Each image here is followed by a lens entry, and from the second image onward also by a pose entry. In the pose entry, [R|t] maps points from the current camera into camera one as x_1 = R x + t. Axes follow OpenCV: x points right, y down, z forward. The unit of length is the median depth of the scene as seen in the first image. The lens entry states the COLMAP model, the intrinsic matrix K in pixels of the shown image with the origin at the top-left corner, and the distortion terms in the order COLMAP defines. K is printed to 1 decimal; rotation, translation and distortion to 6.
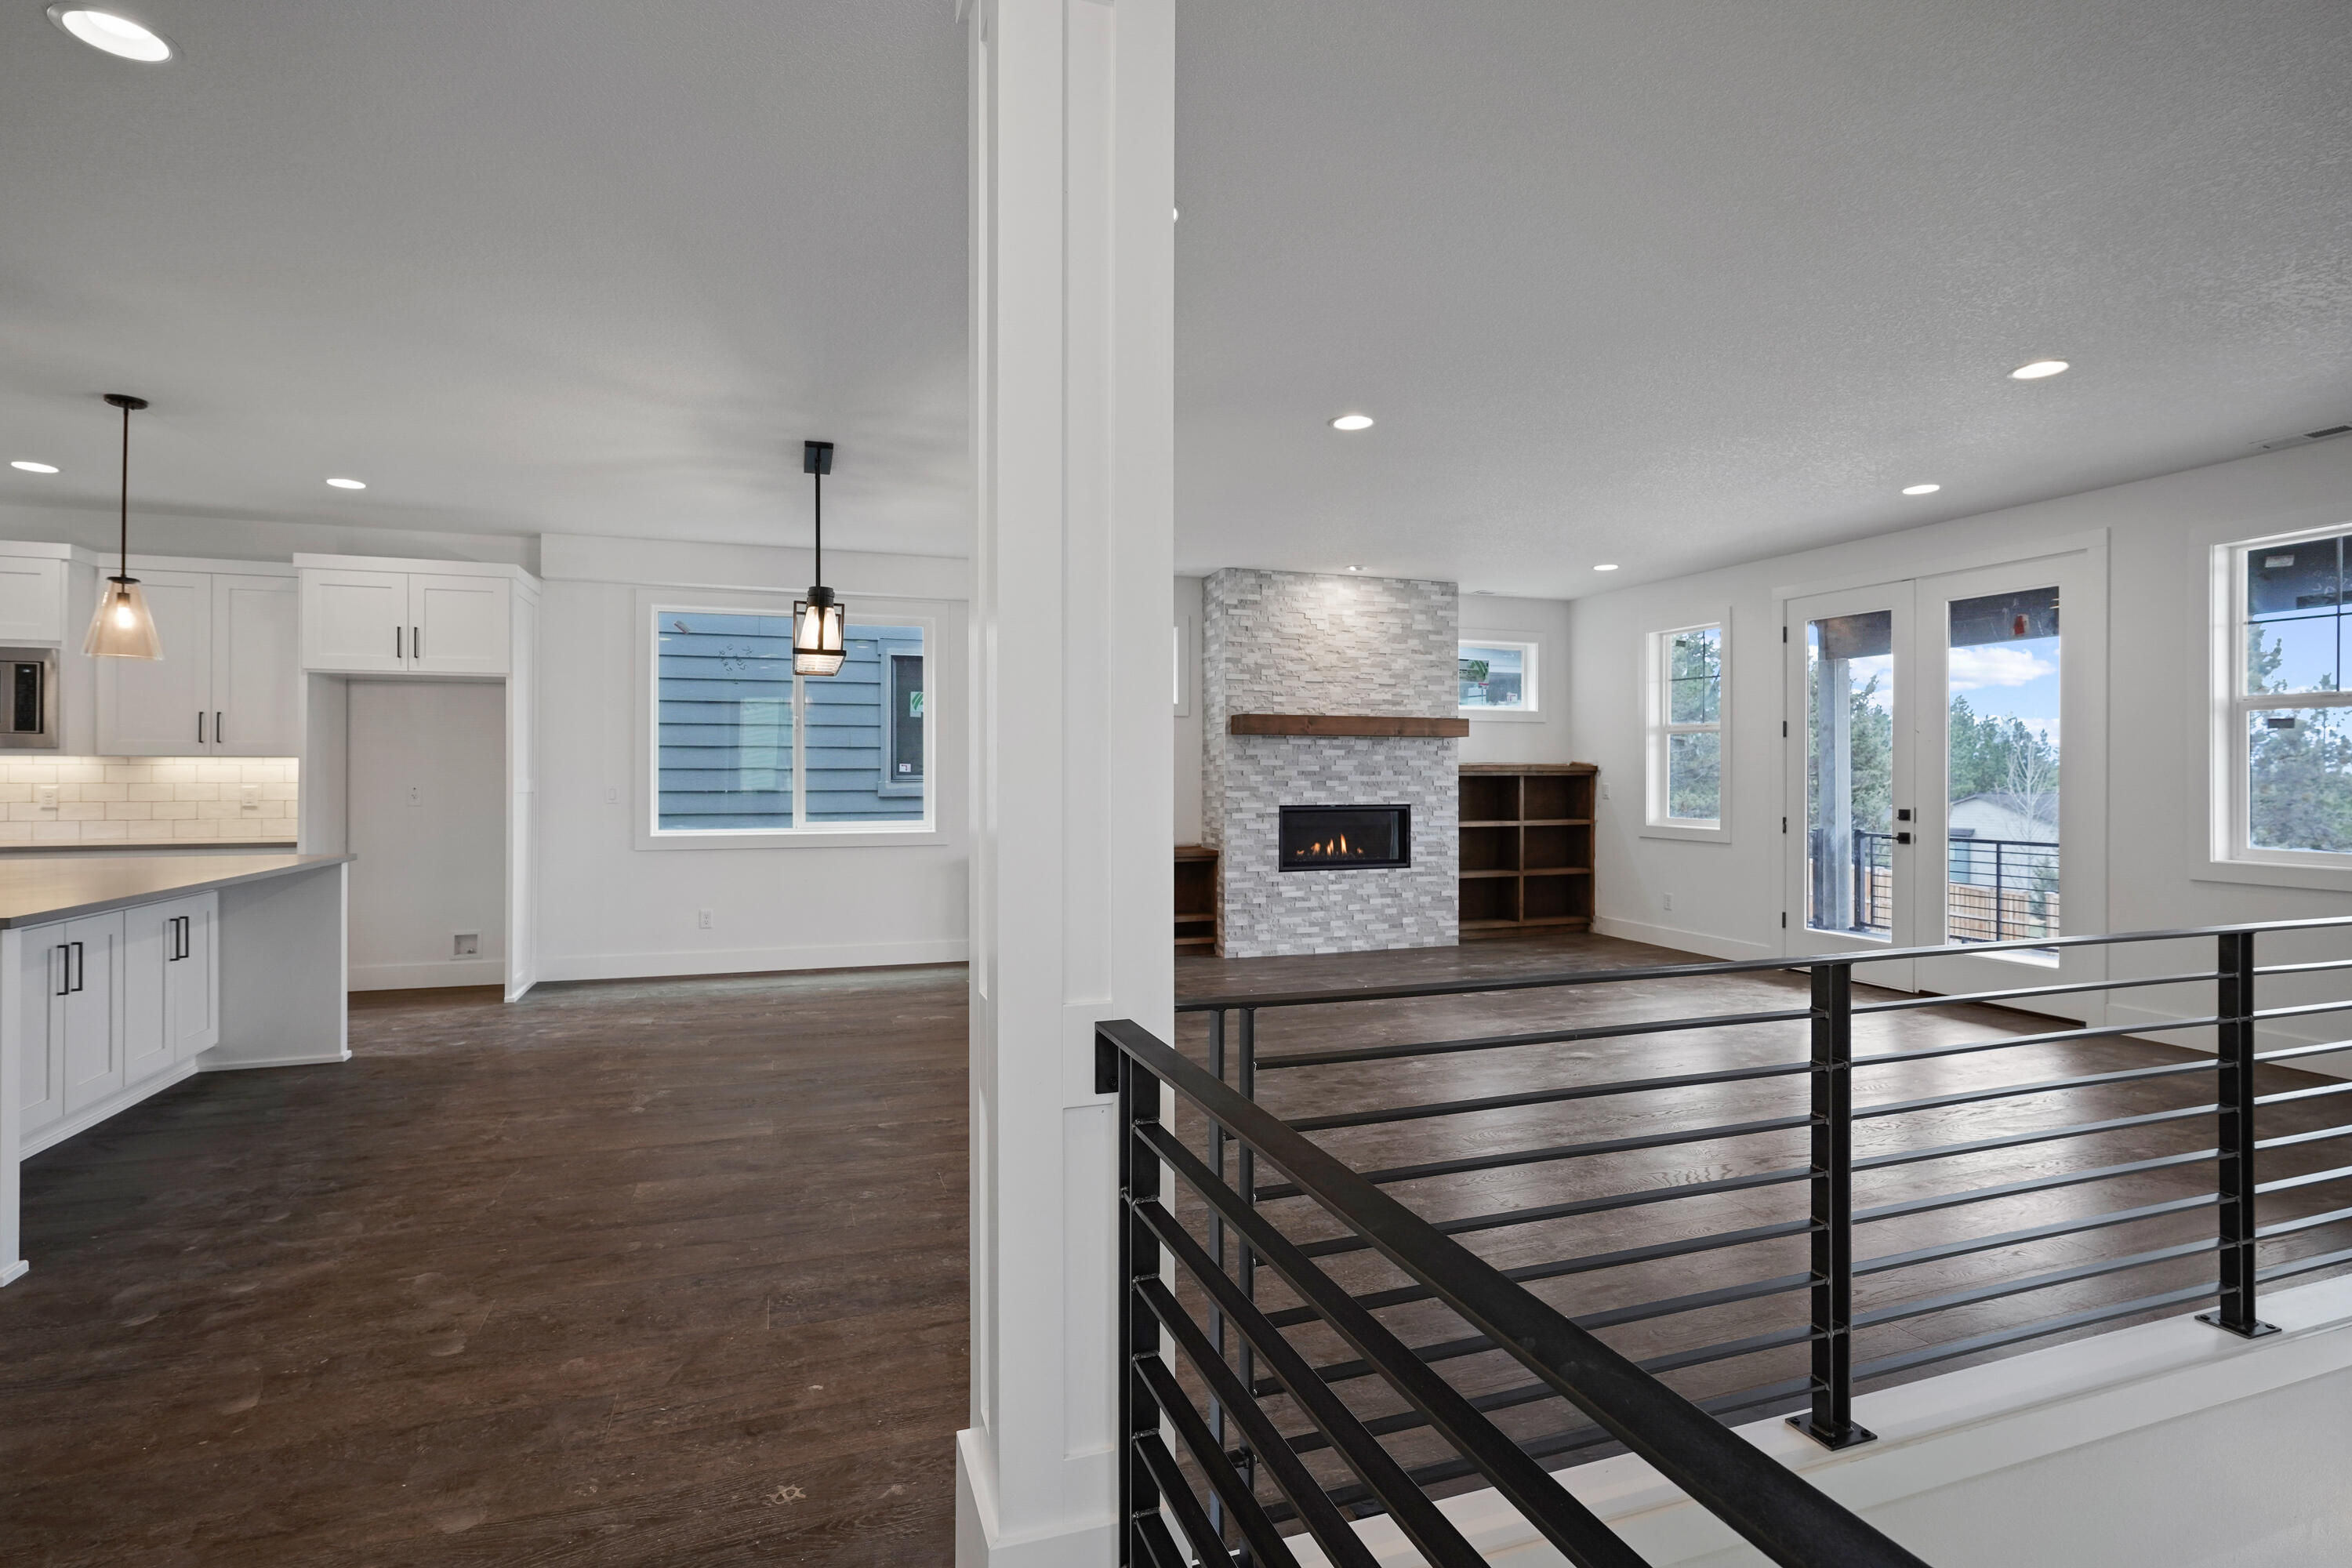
lens RADIAL K [[1144.6, 0, 1183.1], [0, 1144.6, 777.0], [0, 0, 1]] dist [0.000869, -0.000197]
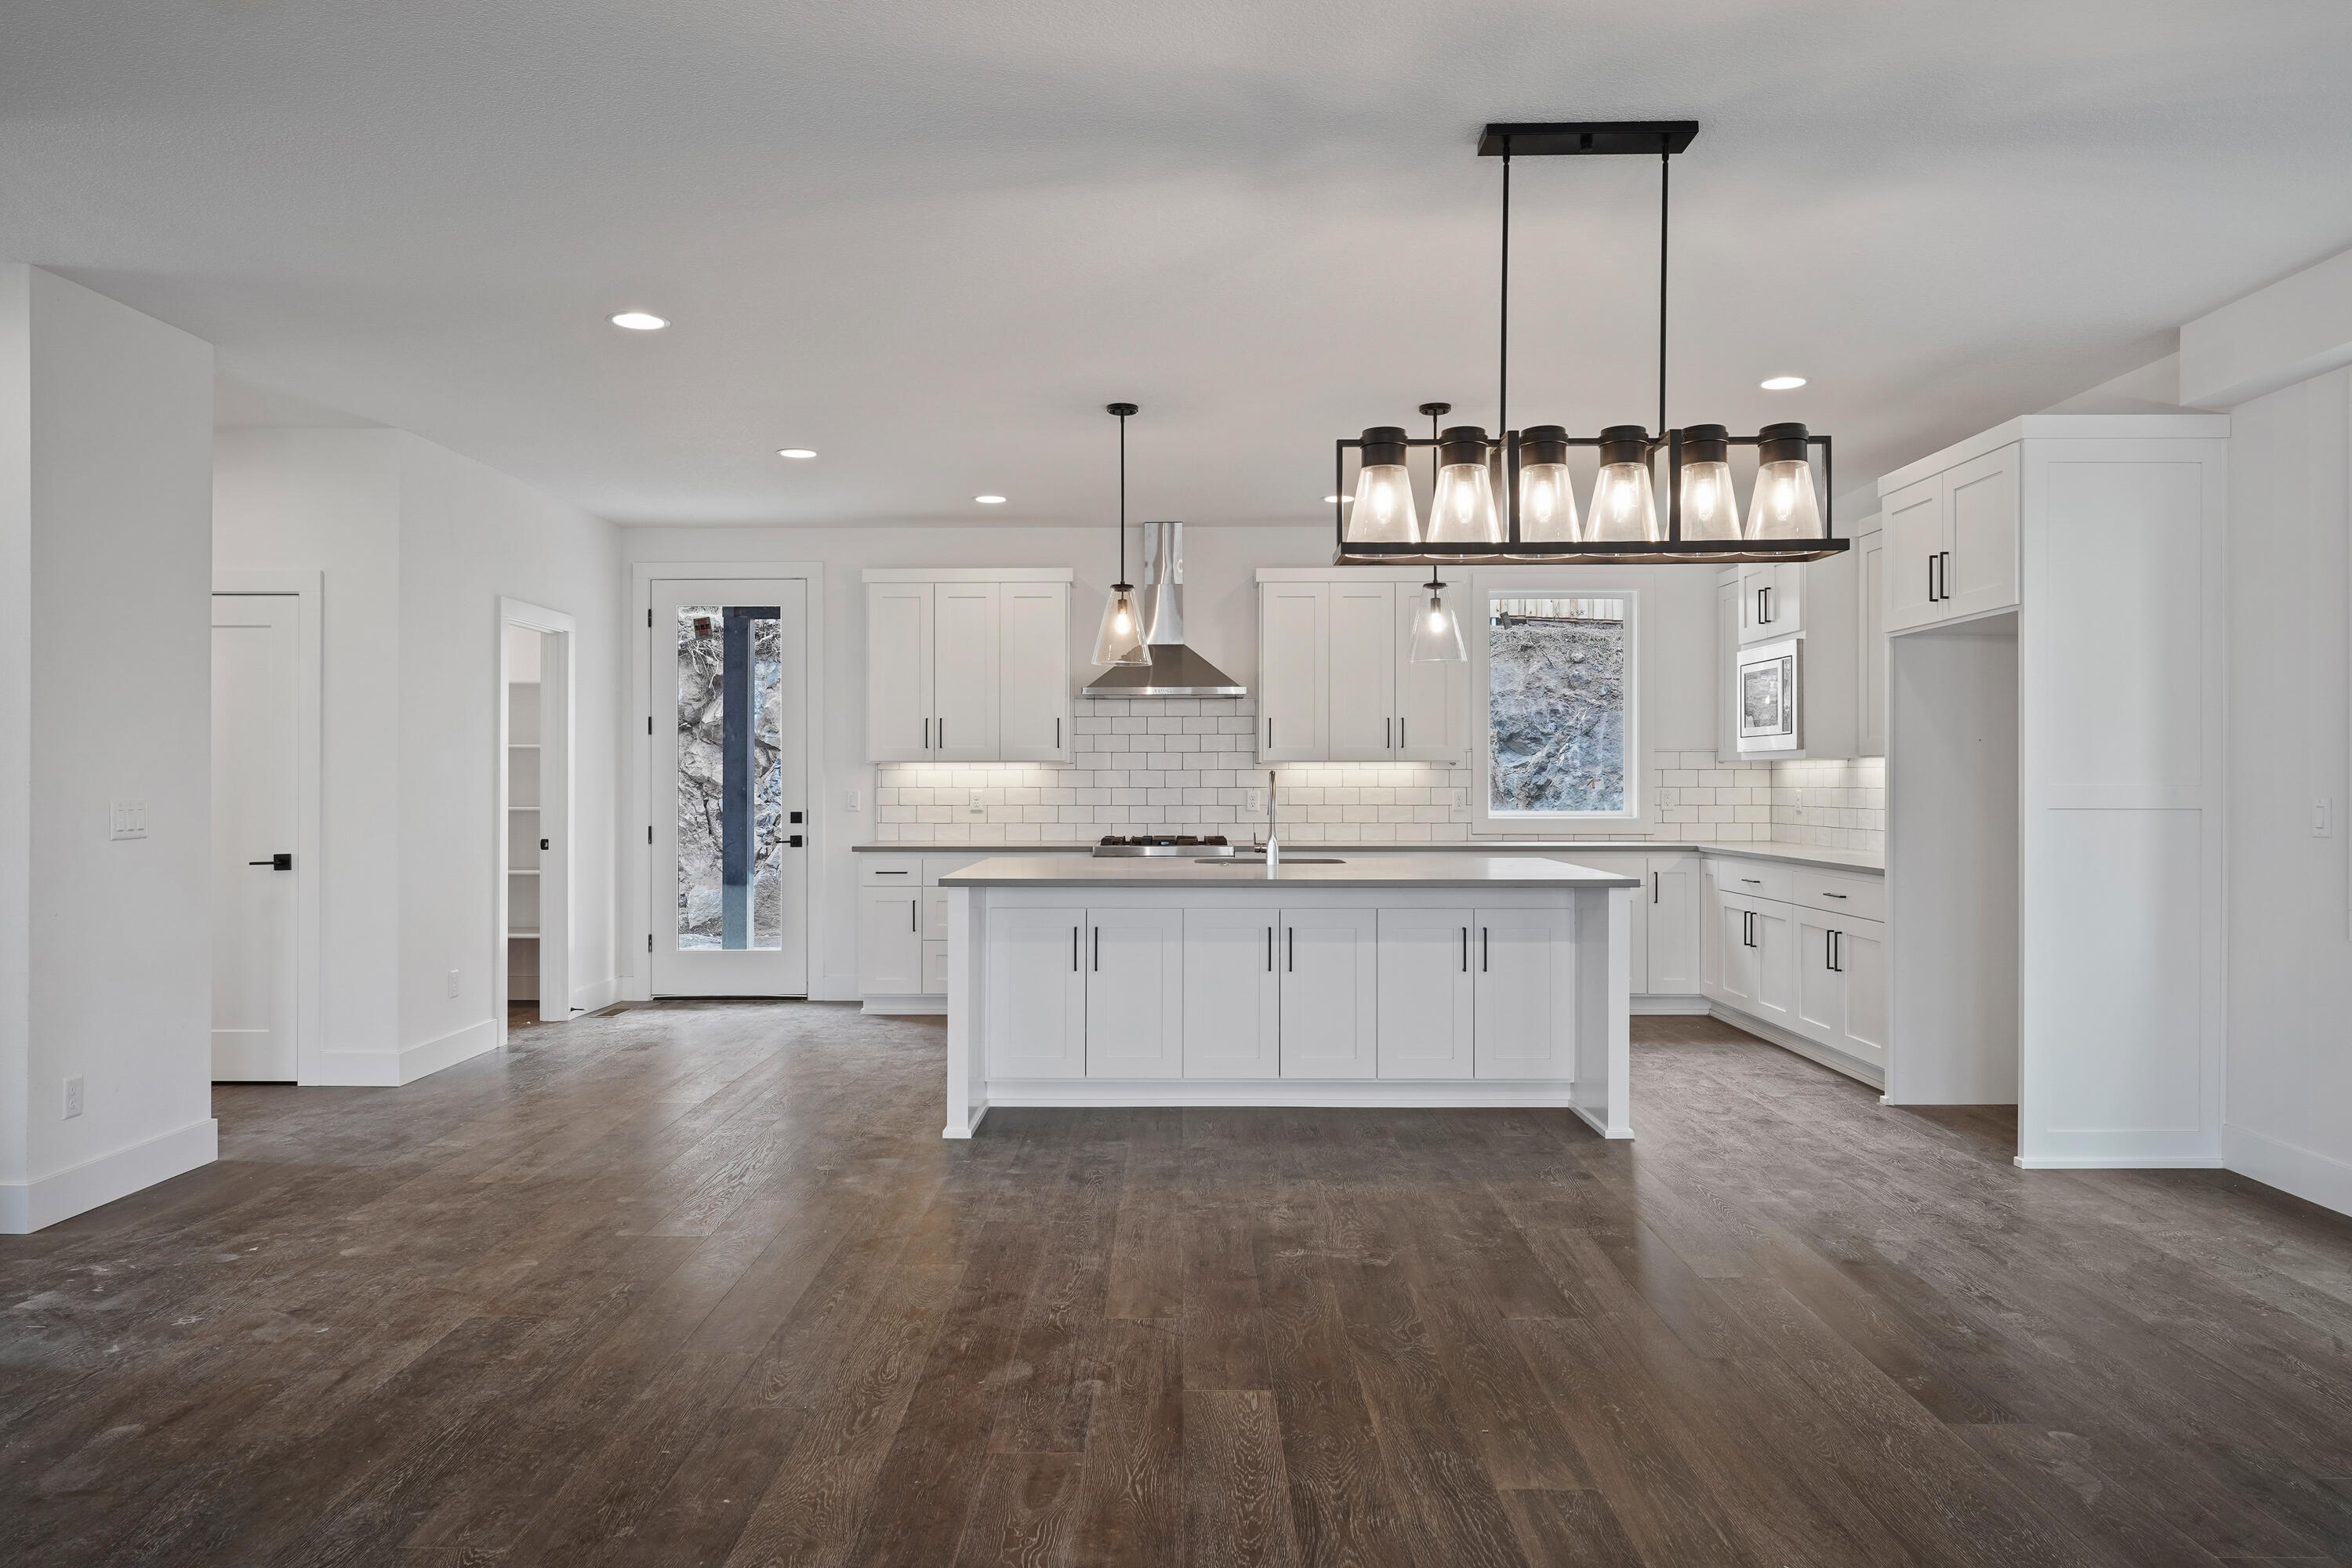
lens RADIAL K [[1554.9, 0, 1179.9], [0, 1554.9, 776.0], [0, 0, 1]] dist [-0.003638, 0.001960]
pose [[-0.343321, -0.000743, -0.939218, 0.229107], [-0.001983, 0.999998, -0.000066, -0.001508], [0.939216, 0.001839, -0.343322, 0.650543]]
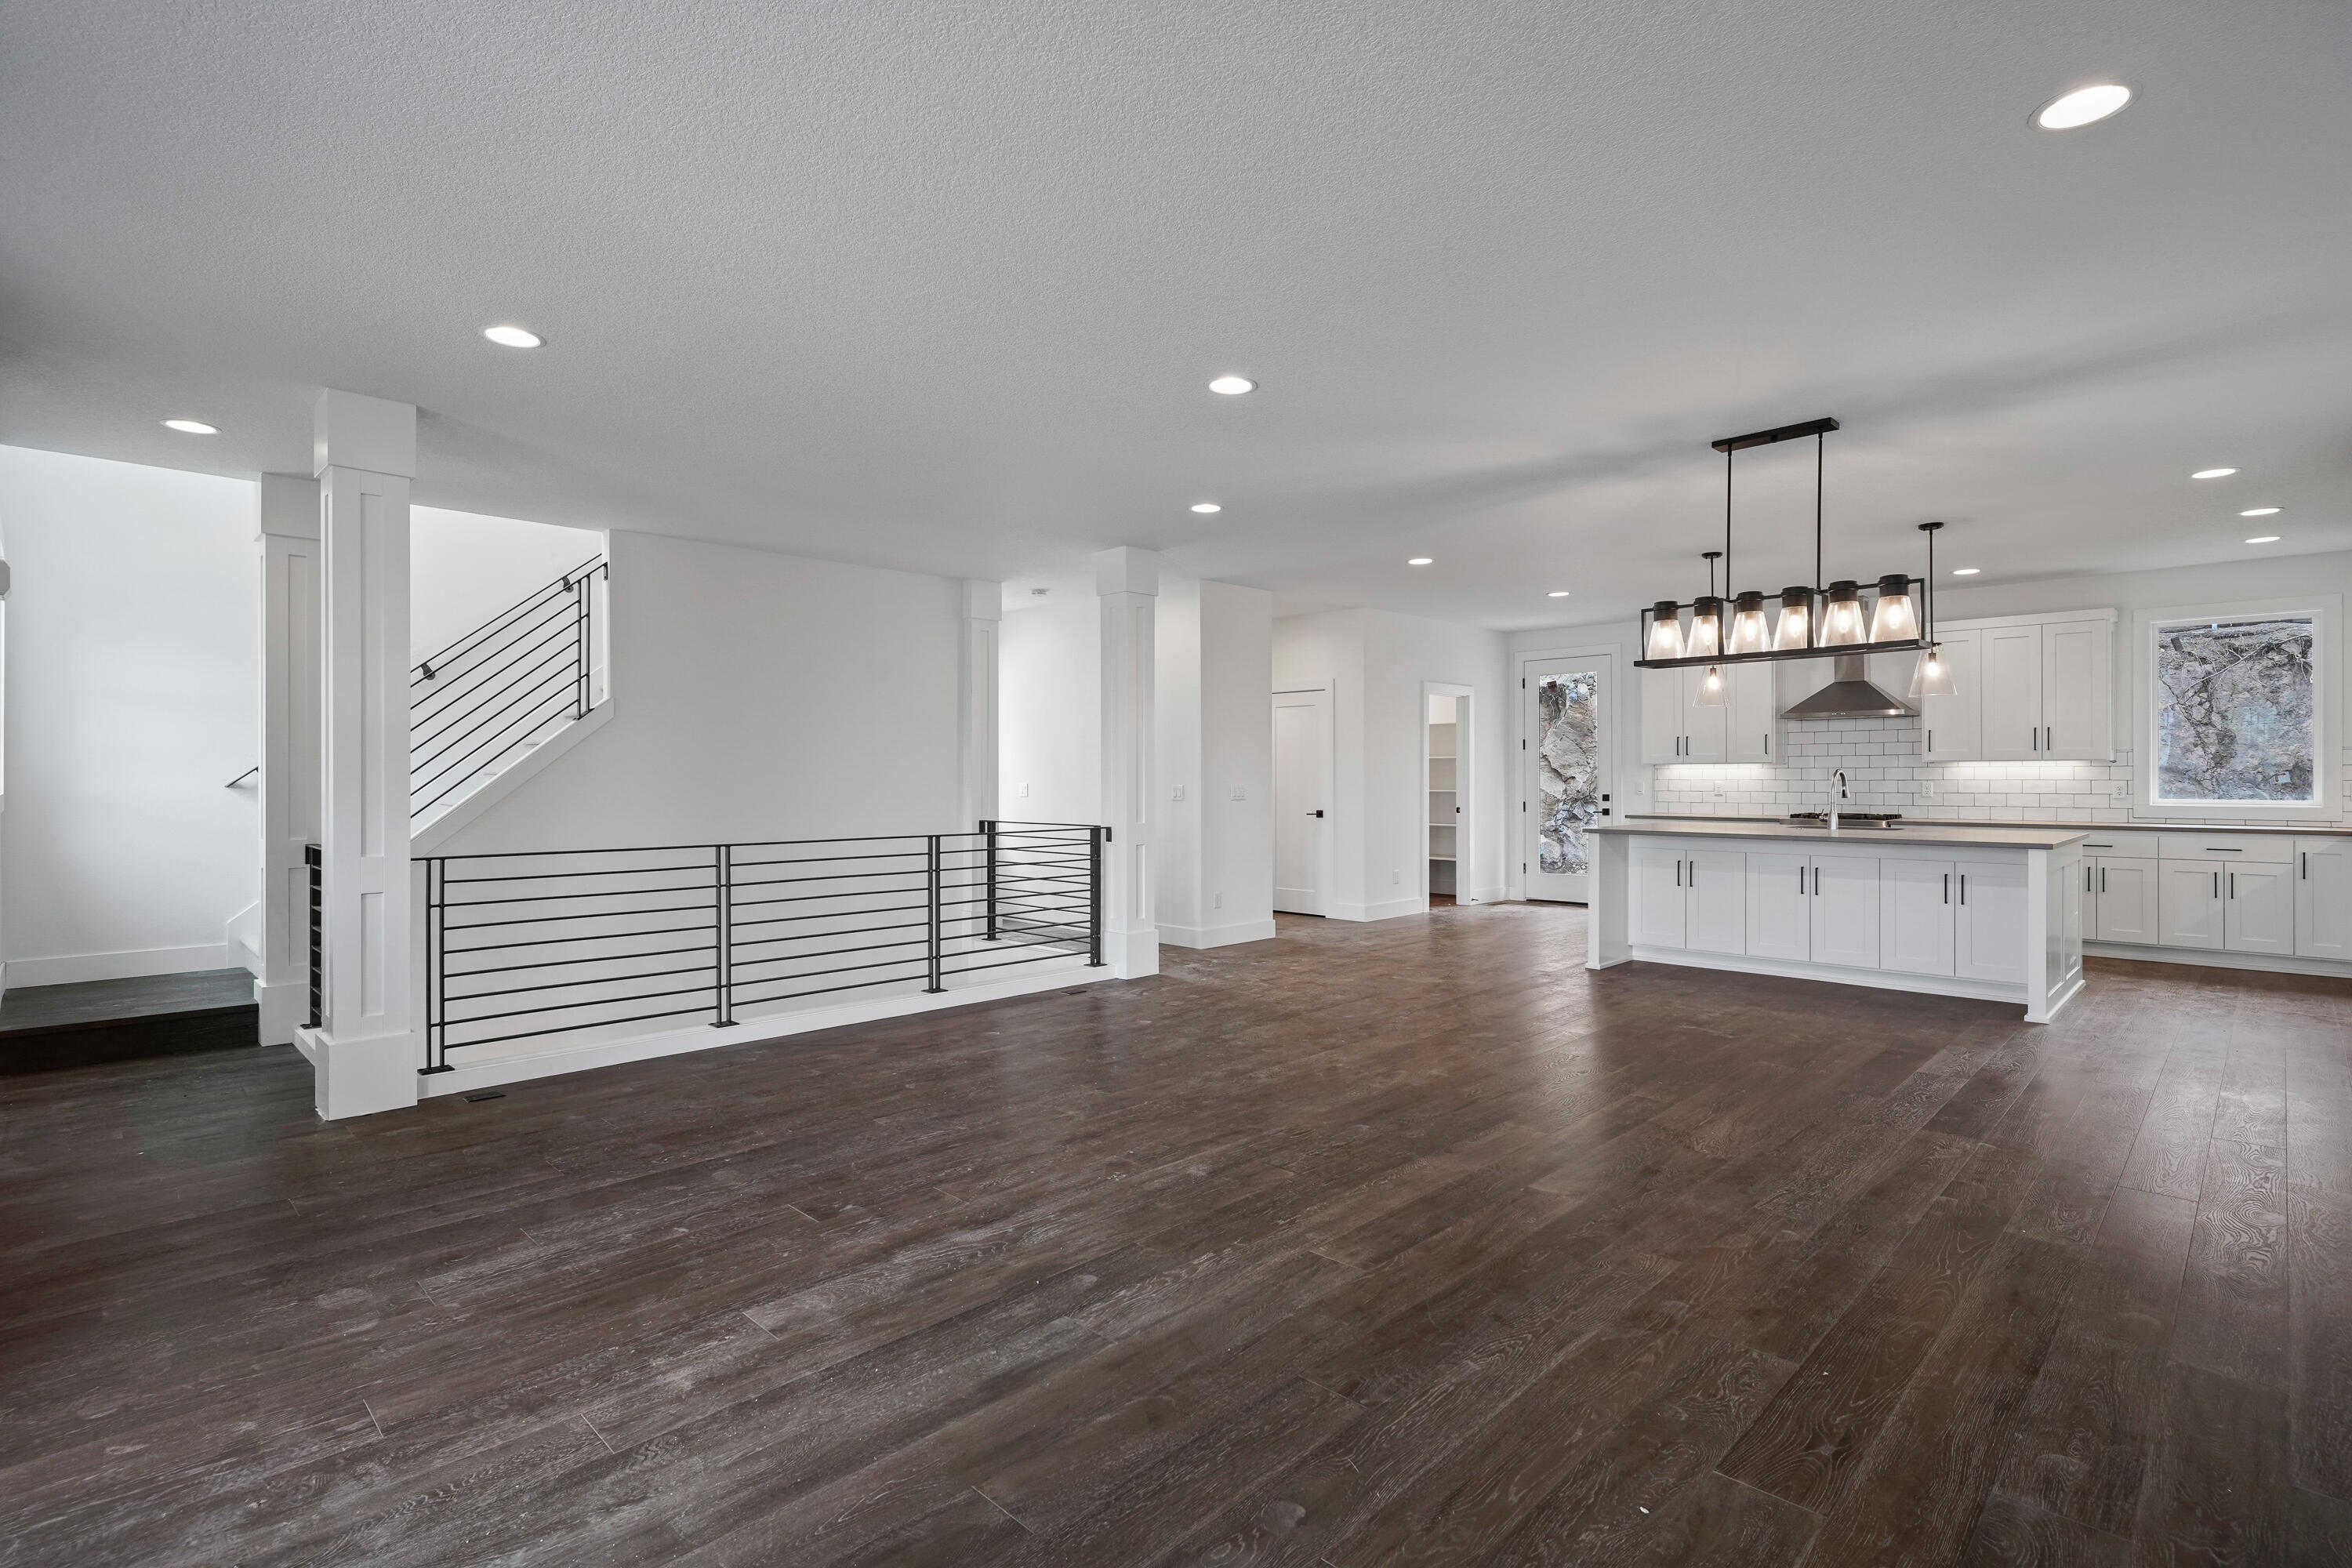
lens RADIAL K [[1144.6, 0, 1187.7], [0, 1144.6, 780.6], [0, 0, 1]] dist [0.000869, -0.000197]
pose [[-0.897171, 0.005444, -0.441650, 0.321934], [0.002395, 0.999969, 0.007462, -0.003121], [0.441677, 0.005637, -0.897157, 0.992447]]
